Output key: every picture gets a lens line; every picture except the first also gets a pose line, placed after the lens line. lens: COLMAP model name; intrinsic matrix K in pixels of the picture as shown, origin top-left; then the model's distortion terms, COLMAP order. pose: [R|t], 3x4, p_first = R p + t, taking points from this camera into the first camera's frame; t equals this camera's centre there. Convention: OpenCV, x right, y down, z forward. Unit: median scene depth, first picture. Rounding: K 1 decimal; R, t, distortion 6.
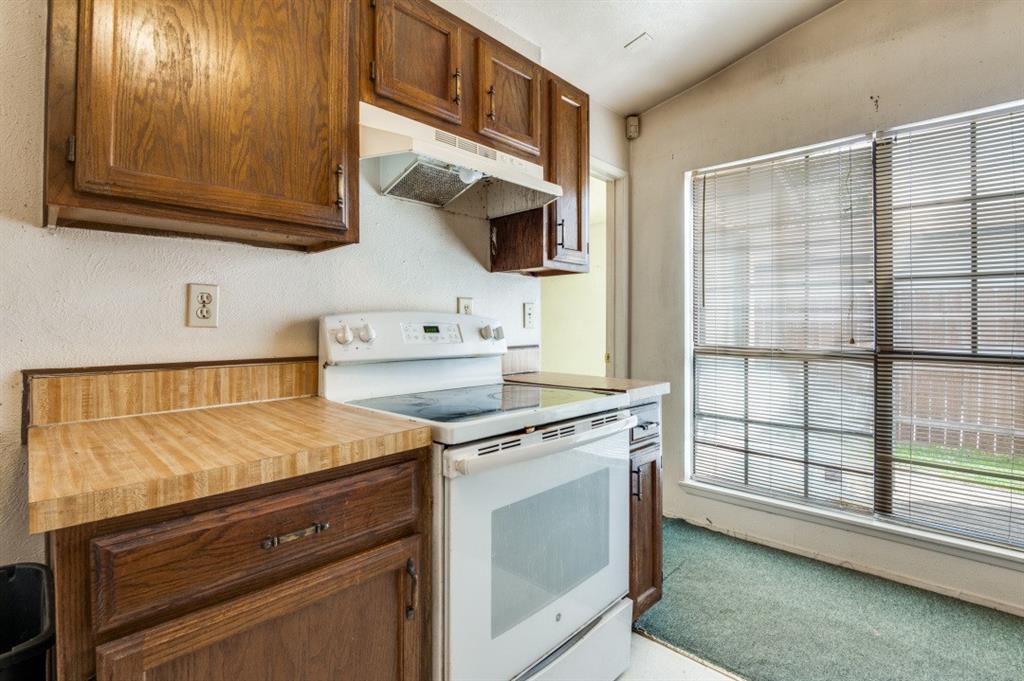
lens RADIAL K [[485.6, 0, 511.5], [0, 485.6, 322.9], [0, 0, 1]] dist [0.000644, -0.000164]
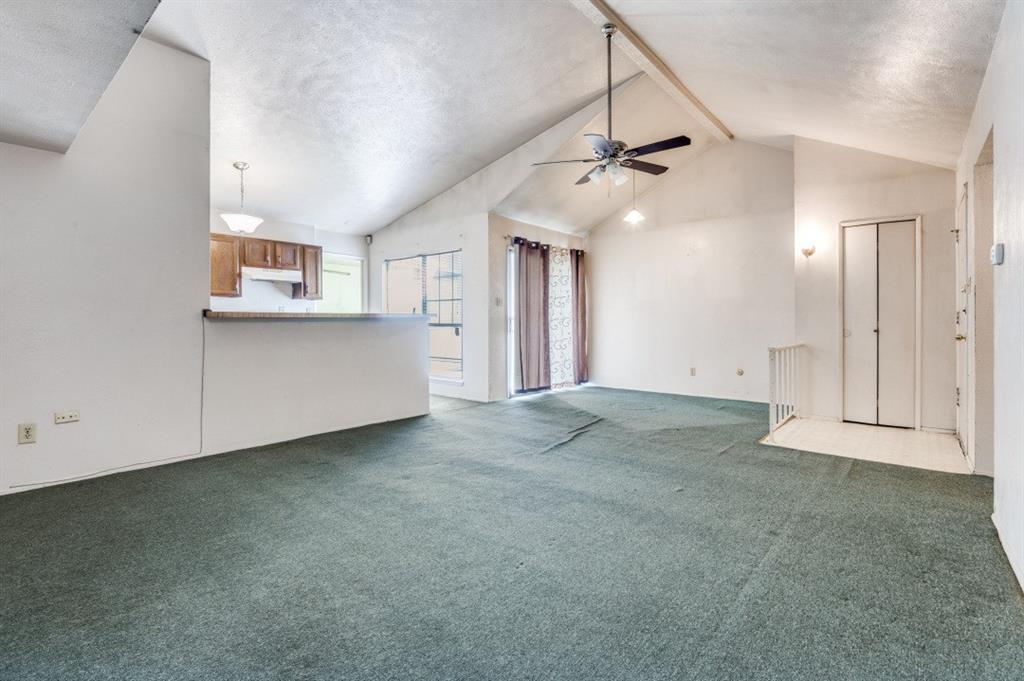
lens RADIAL K [[468.3, 0, 513.0], [0, 468.3, 315.8], [0, 0, 1]] dist [0.000430, -0.000133]
pose [[0.998103, -0.003088, 0.061492, 1.469100], [0.003386, 0.999983, -0.004730, 0.034764], [-0.061476, 0.004929, 0.998096, -2.665874]]
